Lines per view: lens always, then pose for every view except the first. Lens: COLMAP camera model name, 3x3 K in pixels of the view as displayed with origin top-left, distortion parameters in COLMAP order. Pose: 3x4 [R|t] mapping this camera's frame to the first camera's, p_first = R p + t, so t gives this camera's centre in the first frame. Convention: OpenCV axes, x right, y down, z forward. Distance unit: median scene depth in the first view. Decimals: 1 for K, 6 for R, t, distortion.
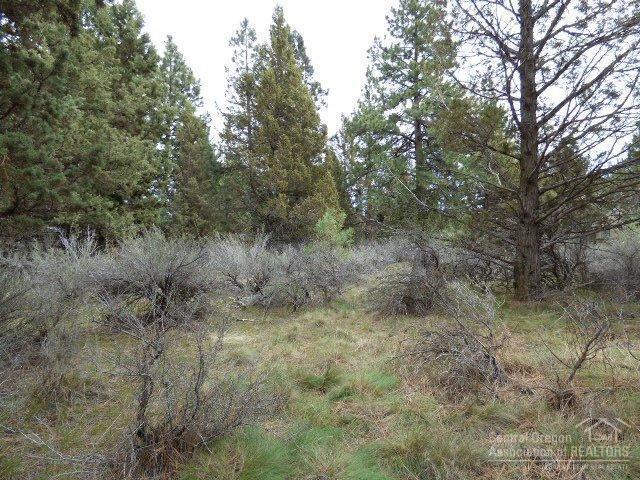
lens RADIAL K [[389.8, 0, 321.8], [0, 389.8, 242.3], [0, 0, 1]] dist [-0.016348, 0.003878]
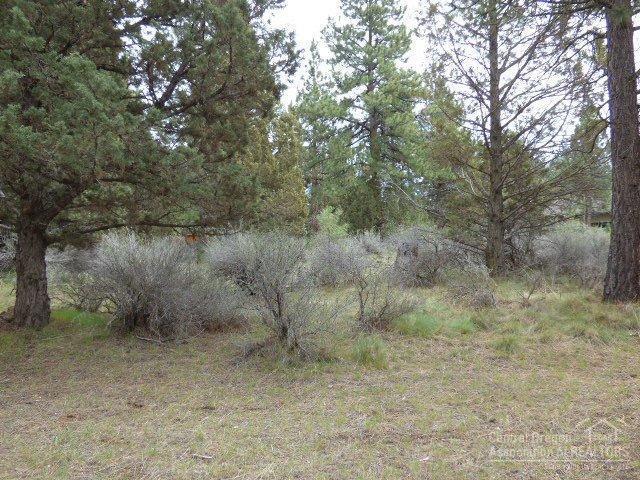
lens RADIAL K [[478.7, 0, 318.3], [0, 478.7, 240.4], [0, 0, 1]] dist [-0.027813, -0.009920]
pose [[0.984515, -0.007289, 0.175147, -0.090073], [0.005389, 0.999921, 0.011322, -0.000945], [-0.175216, -0.010203, 0.984477, -0.130003]]
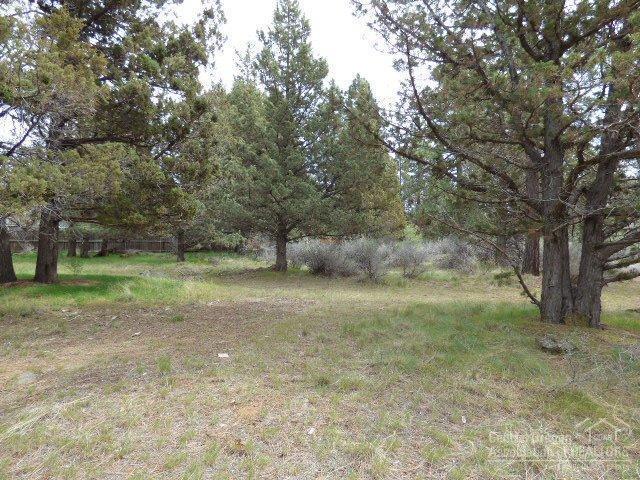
lens RADIAL K [[389.8, 0, 318.2], [0, 389.8, 240.5], [0, 0, 1]] dist [-0.016348, 0.003878]
pose [[0.994780, 0.020186, -0.100031, -0.086885], [-0.019779, 0.999792, 0.005065, -0.002166], [0.100112, -0.003060, 0.994971, -0.370356]]
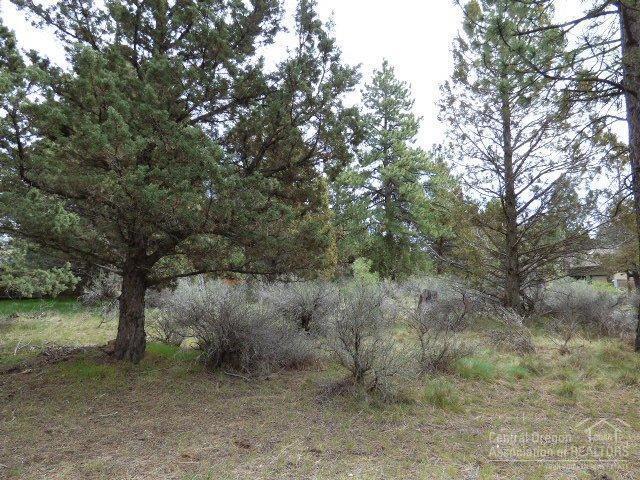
lens RADIAL K [[389.8, 0, 318.4], [0, 389.8, 241.6], [0, 0, 1]] dist [-0.016348, 0.003878]
pose [[0.989720, 0.033599, 0.139015, -0.114246], [-0.020014, 0.994986, -0.097994, -0.002485], [-0.141611, 0.094204, 0.985430, -0.111510]]
